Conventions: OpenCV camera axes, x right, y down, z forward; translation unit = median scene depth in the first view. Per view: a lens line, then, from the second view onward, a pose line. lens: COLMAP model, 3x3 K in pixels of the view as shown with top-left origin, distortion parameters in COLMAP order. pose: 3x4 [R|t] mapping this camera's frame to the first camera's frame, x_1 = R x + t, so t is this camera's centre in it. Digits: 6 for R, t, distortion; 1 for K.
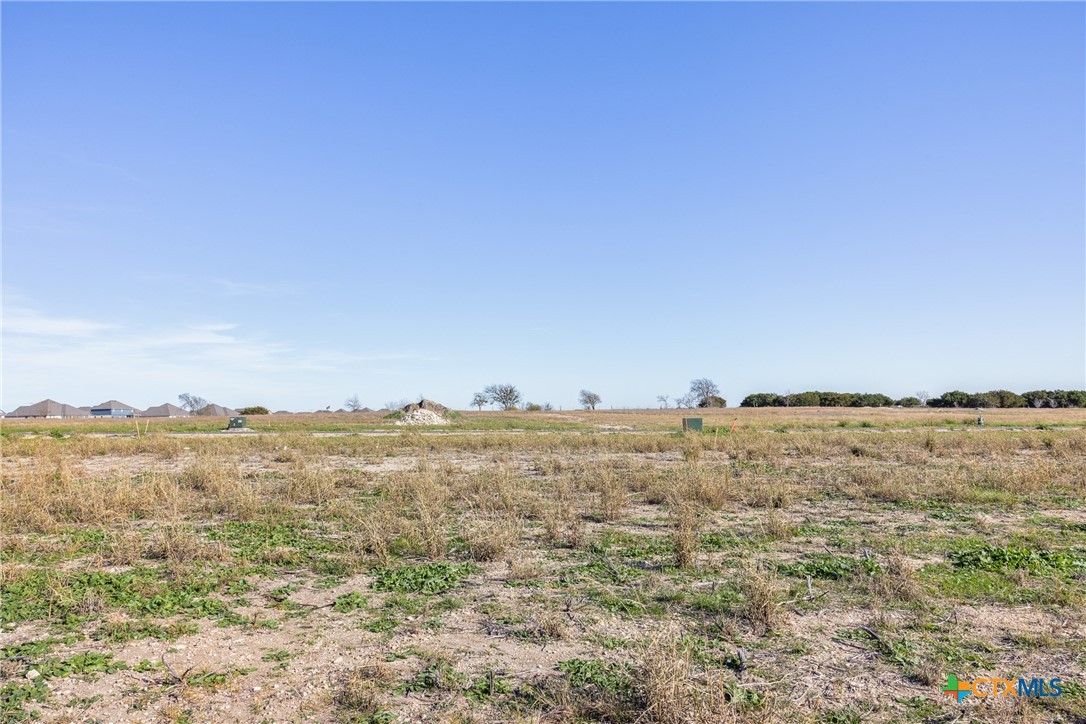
lens RADIAL K [[771.0, 0, 542.6], [0, 771.0, 366.2], [0, 0, 1]] dist [0.025713, -0.003809]
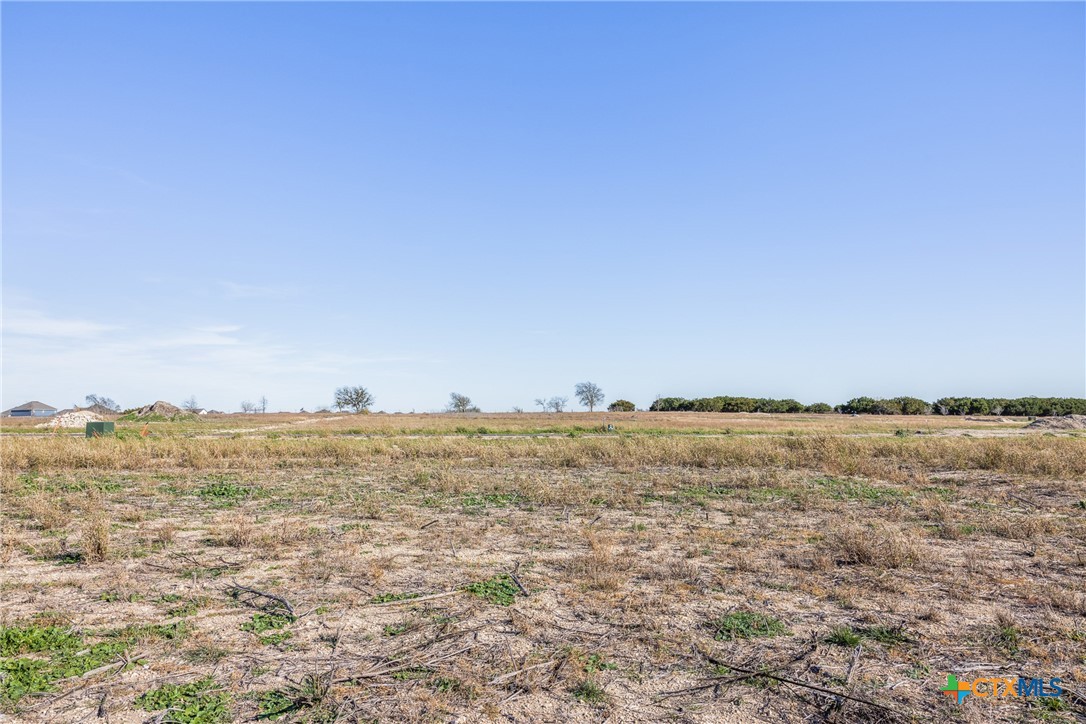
lens RADIAL K [[771.0, 0, 546.5], [0, 771.0, 353.8], [0, 0, 1]] dist [0.025713, -0.003809]
pose [[0.999870, 0.006813, -0.014641, 0.145291], [-0.007117, 0.999757, -0.020847, 0.000300], [0.014495, 0.020948, 0.999675, 0.009049]]
